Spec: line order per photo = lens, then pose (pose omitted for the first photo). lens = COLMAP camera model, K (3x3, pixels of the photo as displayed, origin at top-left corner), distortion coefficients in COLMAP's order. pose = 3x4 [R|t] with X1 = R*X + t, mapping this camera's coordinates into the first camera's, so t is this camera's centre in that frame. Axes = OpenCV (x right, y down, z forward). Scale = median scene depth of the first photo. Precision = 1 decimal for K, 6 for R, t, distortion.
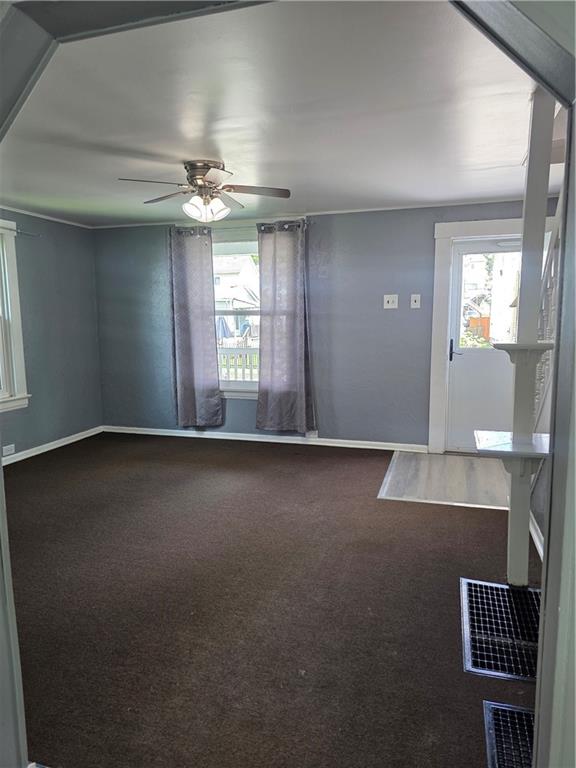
lens RADIAL K [[515.2, 0, 285.7], [0, 515.2, 386.1], [0, 0, 1]] dist [0.065888, -0.060967]
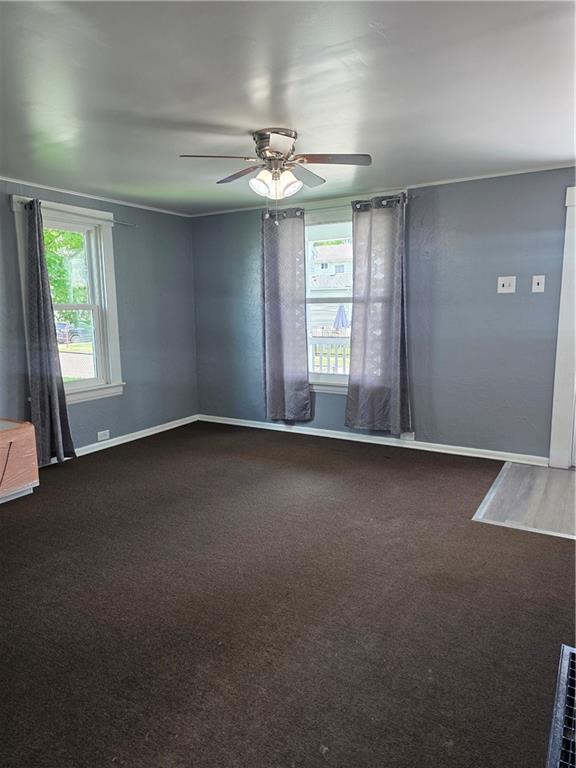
lens RADIAL K [[515.2, 0, 286.3], [0, 515.2, 384.0], [0, 0, 1]] dist [0.065888, -0.060967]
pose [[0.971047, 0.030224, -0.236970, 0.062498], [-0.025997, 0.999443, 0.020941, -0.010605], [0.237471, -0.014174, 0.971291, 0.090743]]
